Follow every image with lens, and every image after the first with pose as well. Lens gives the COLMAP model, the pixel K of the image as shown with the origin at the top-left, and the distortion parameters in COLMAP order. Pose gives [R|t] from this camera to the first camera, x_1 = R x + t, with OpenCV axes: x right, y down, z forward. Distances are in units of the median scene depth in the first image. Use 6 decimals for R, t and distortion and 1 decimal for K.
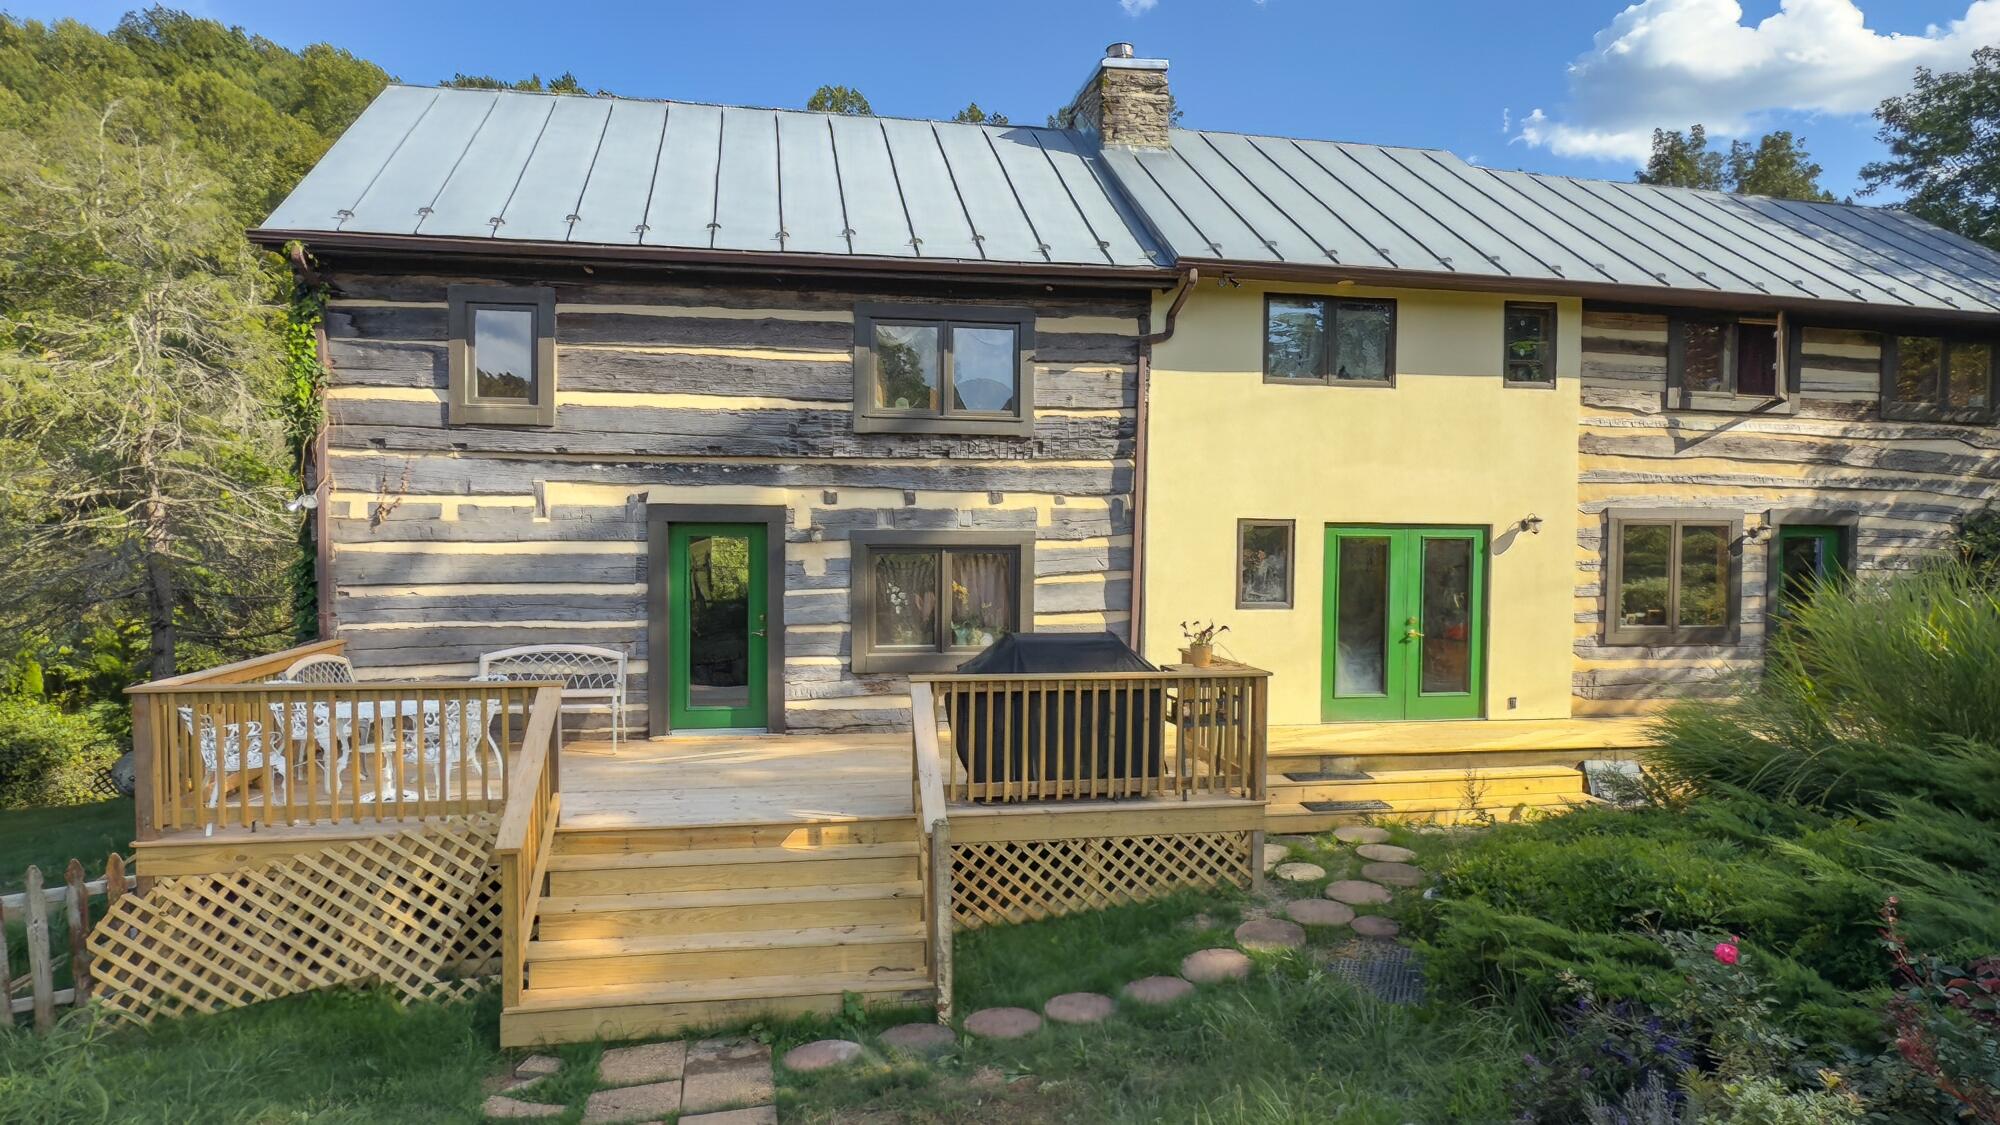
lens RADIAL K [[1099.1, 0, 1004.0], [0, 1099.1, 567.0], [0, 0, 1]] dist [0.004447, -0.002945]
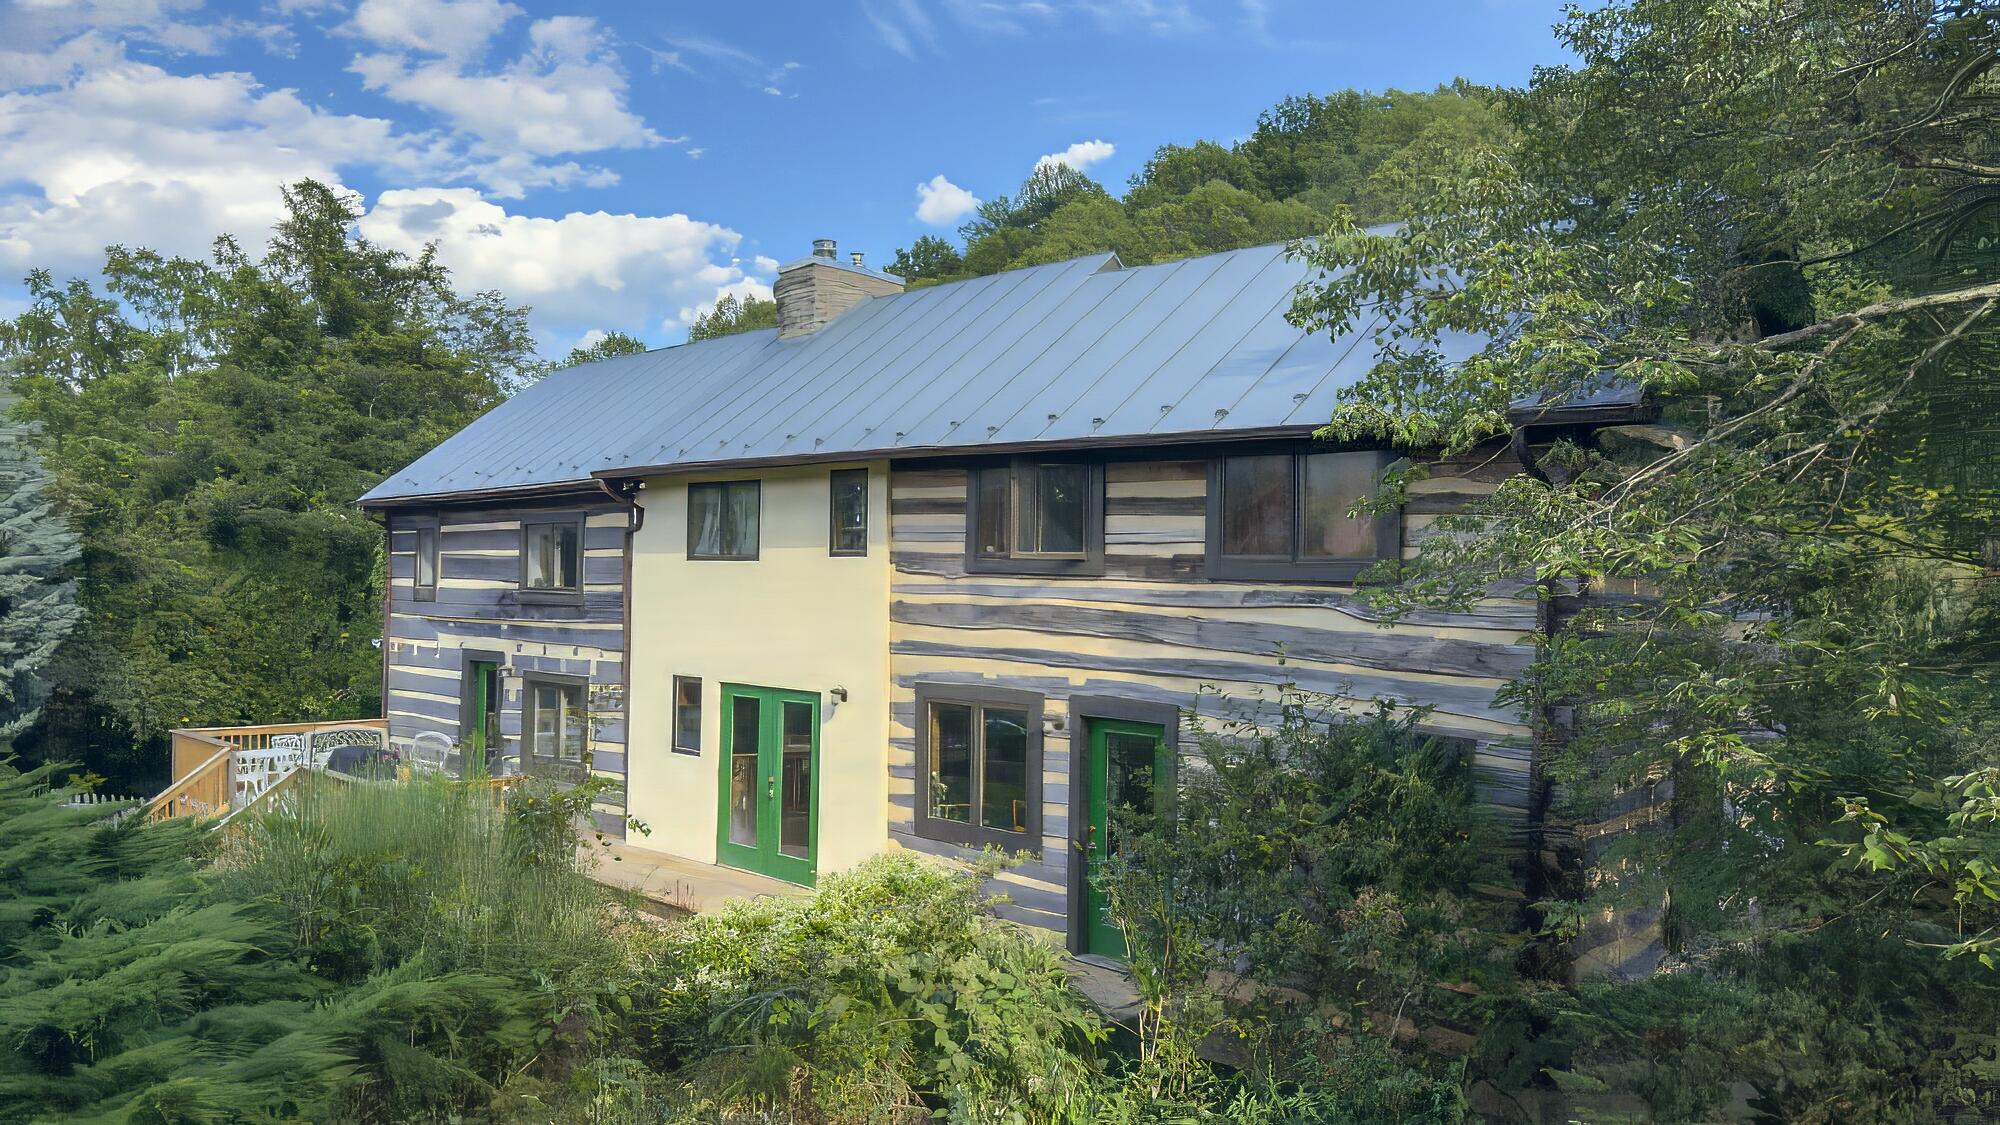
lens RADIAL K [[1423.8, 0, 1000.0], [0, 1423.8, 562.5], [0, 0, 1]] dist [0.002648, 0.000264]
pose [[0.577690, -0.011225, -0.816179, 1.728677], [-0.038049, 0.998448, -0.040663, -0.119923], [0.815369, 0.054545, 0.576366, 0.410611]]
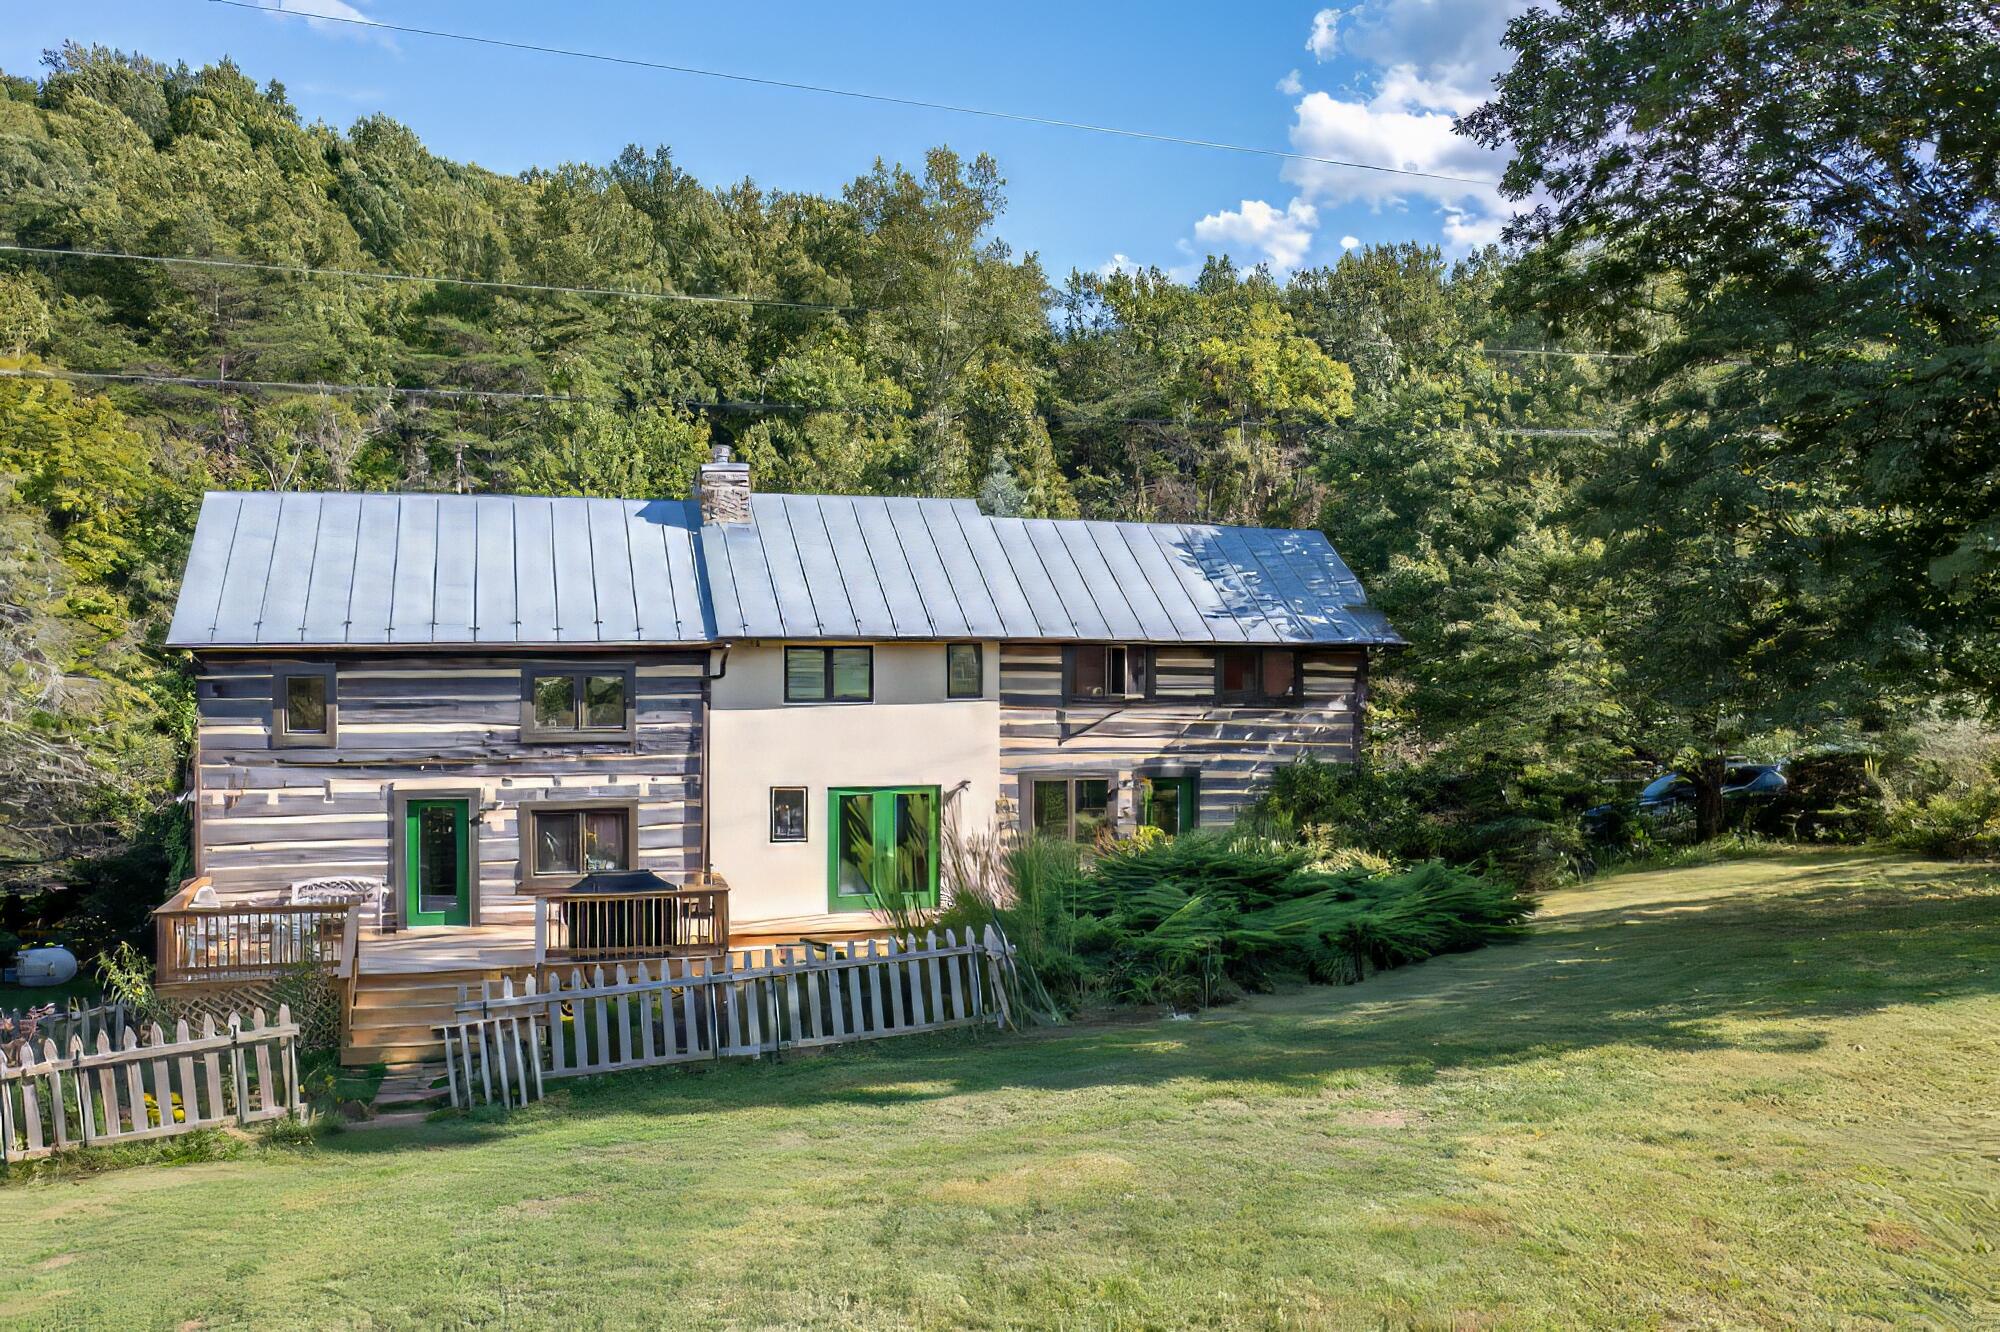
lens RADIAL K [[1604.1, 0, 1001.4], [0, 1604.1, 670.7], [0, 0, 1]] dist [-0.010001, 0.008603]
pose [[0.996327, -0.009136, 0.085142, 0.363582], [0.009896, 0.999915, -0.008511, -0.196397], [-0.085057, 0.009322, 0.996332, -1.401963]]
